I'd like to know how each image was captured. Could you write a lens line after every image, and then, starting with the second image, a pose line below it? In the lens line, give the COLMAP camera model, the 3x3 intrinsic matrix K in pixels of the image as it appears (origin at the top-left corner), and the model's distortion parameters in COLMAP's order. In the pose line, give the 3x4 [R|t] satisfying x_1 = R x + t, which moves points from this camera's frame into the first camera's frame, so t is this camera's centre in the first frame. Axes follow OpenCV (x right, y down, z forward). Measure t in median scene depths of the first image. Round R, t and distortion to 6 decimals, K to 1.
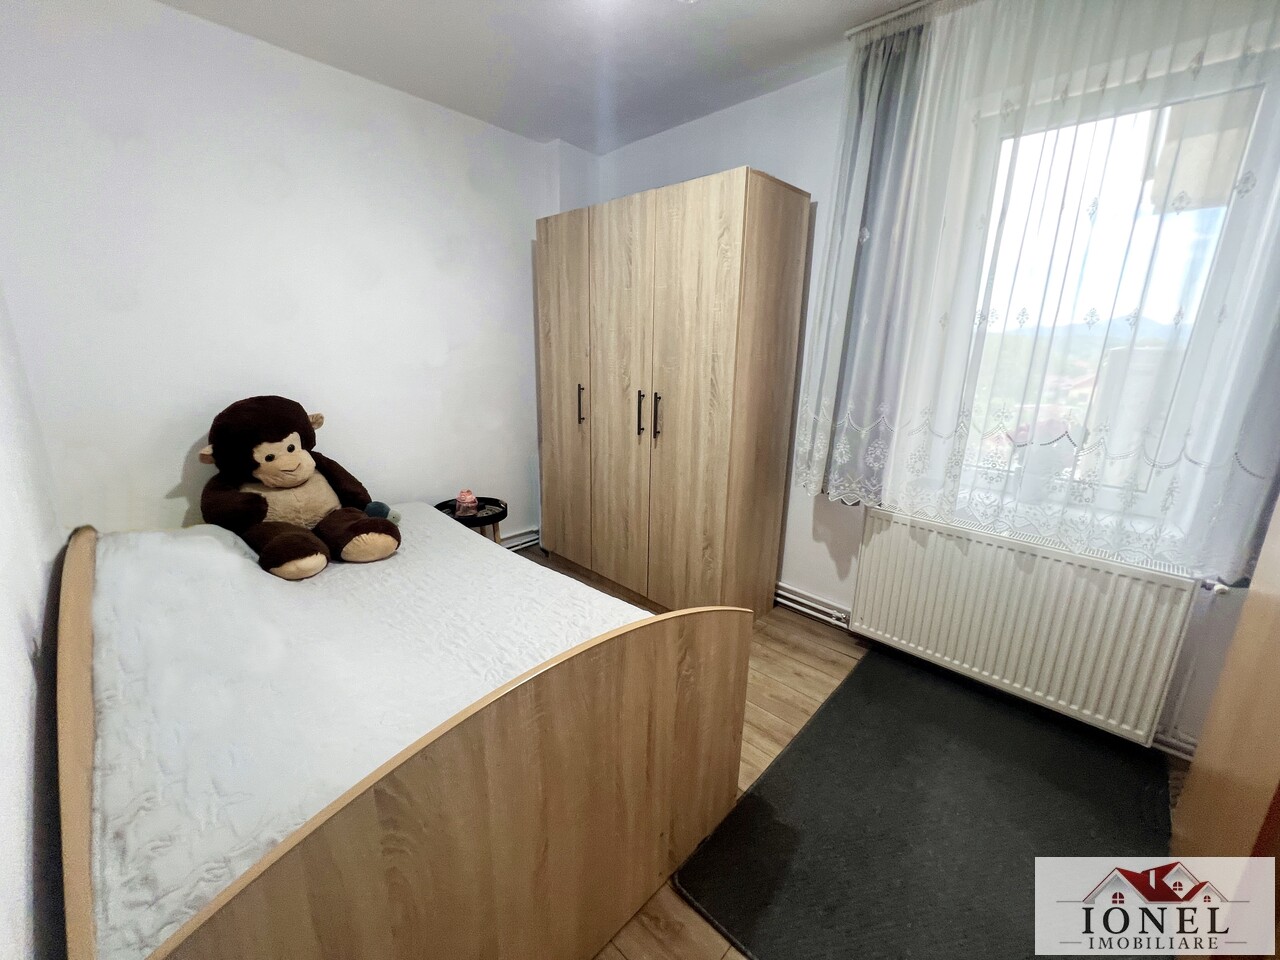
lens RADIAL K [[513.5, 0, 639.2], [0, 513.5, 479.3], [0, 0, 1]] dist [-0.003565, 0.000684]
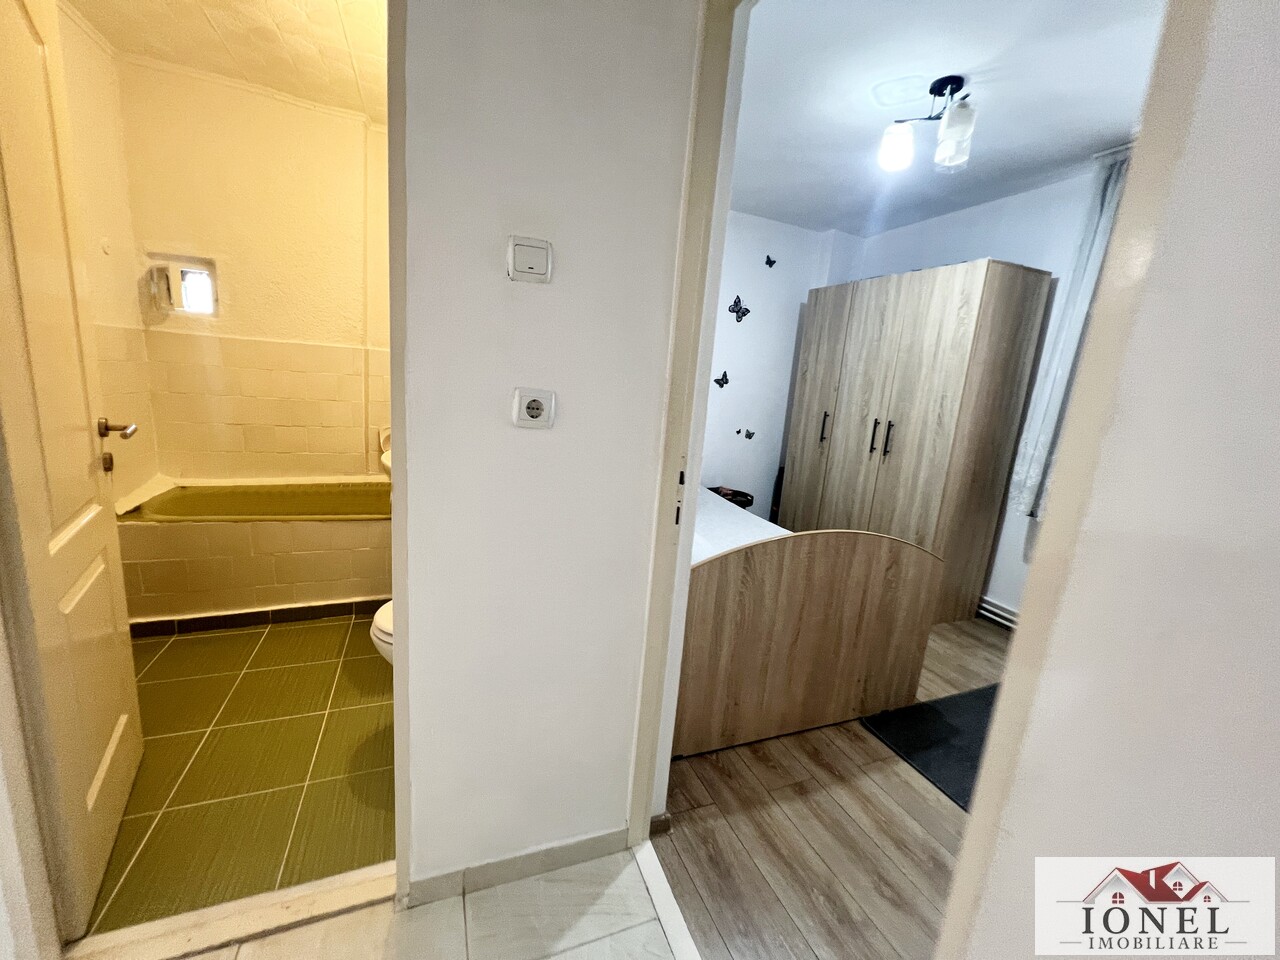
lens RADIAL K [[516.2, 0, 635.5], [0, 516.2, 477.7], [0, 0, 1]] dist [-0.005373, 0.000011]
pose [[0.910786, 0.133268, -0.390780, -0.025664], [-0.163501, 0.985517, -0.044979, 0.139821], [0.379127, 0.104859, 0.919384, -0.440289]]
